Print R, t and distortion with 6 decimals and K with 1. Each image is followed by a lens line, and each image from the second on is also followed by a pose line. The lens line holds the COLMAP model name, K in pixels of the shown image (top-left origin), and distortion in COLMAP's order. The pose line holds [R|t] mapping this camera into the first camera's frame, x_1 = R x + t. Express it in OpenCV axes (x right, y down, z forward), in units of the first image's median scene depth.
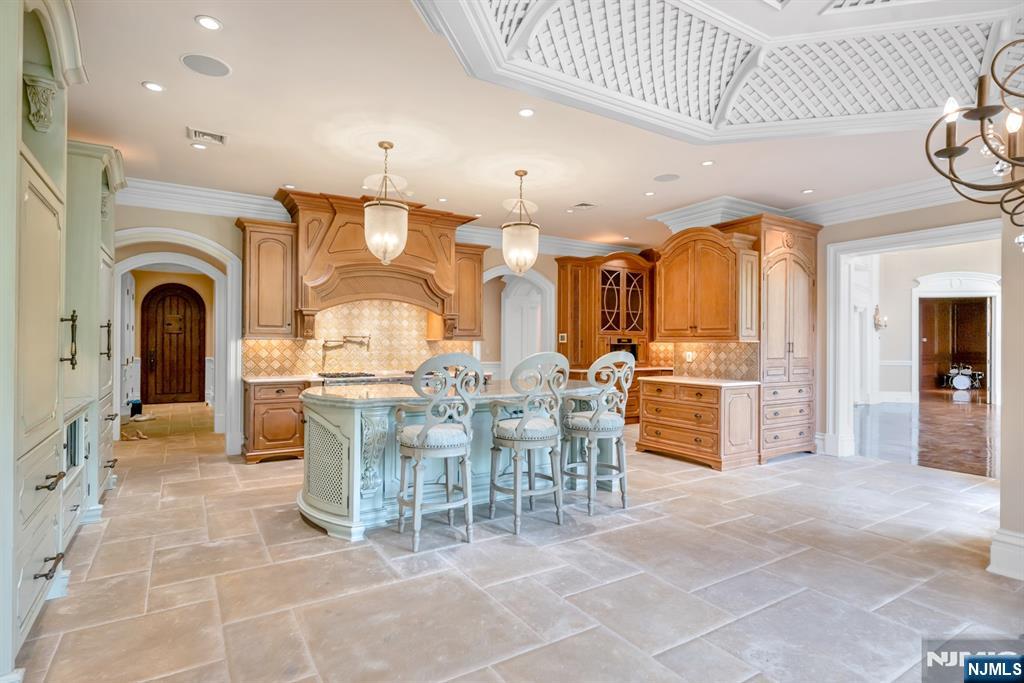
lens RADIAL K [[528.2, 0, 511.8], [0, 528.2, 340.5], [0, 0, 1]] dist [0.000678, -0.001583]
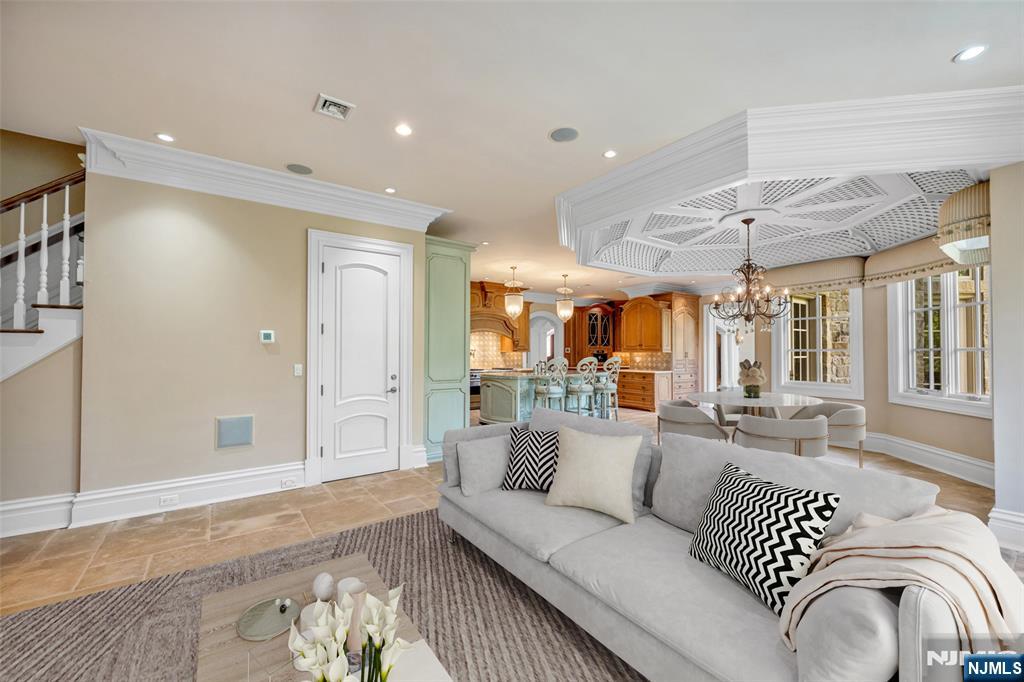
lens RADIAL K [[410.1, 0, 513.5], [0, 410.1, 346.5], [0, 0, 1]] dist [0.001257, 0.000056]
pose [[0.997523, -0.003702, 0.070247, -0.366600], [0.004411, 0.999941, -0.009936, -0.008833], [-0.070206, 0.010222, 0.997480, -0.781060]]
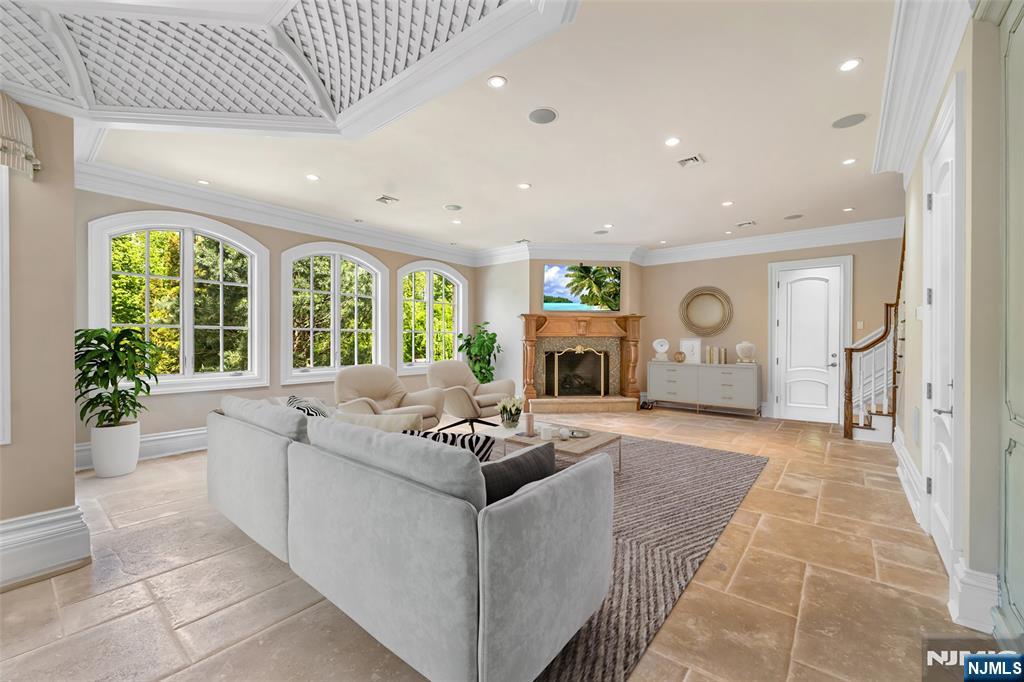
lens RADIAL K [[410.1, 0, 516.3], [0, 410.1, 340.6], [0, 0, 1]] dist [0.001257, 0.000056]
pose [[-0.945103, -0.010345, -0.326608, 0.049908], [-0.009386, 0.999946, -0.004512, 0.013760], [0.326637, -0.001199, -0.945149, 0.584022]]
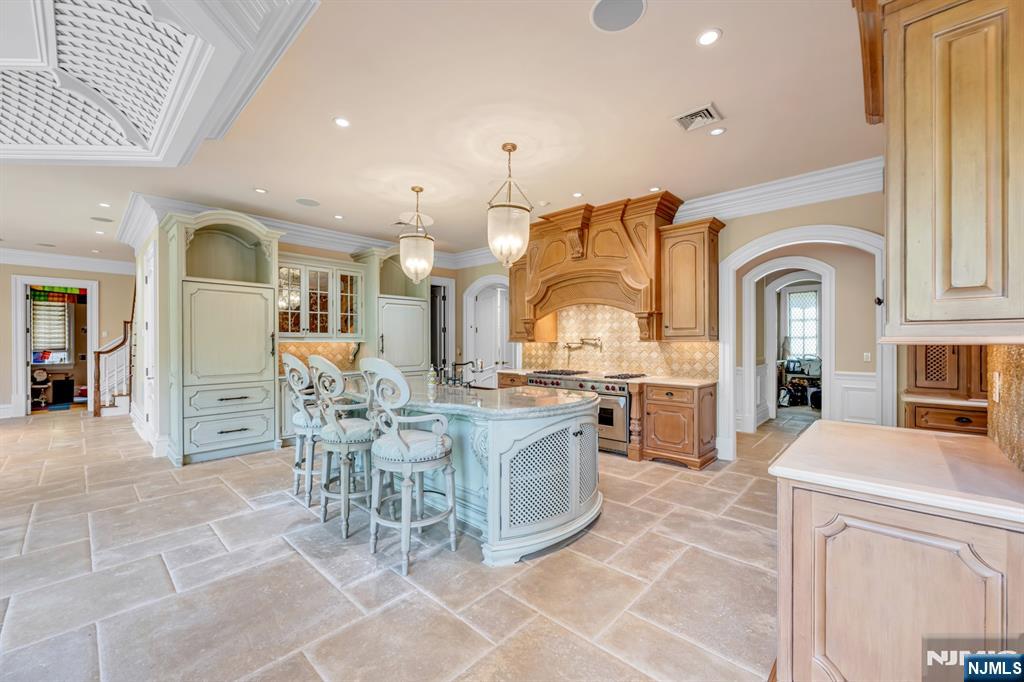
lens RADIAL K [[410.1, 0, 512.9], [0, 410.1, 343.0], [0, 0, 1]] dist [0.001257, 0.000056]
pose [[0.253922, -0.004085, -0.967216, 0.769895], [0.006901, 0.999973, -0.002412, 0.003066], [0.967200, -0.006062, 0.253944, 0.970470]]
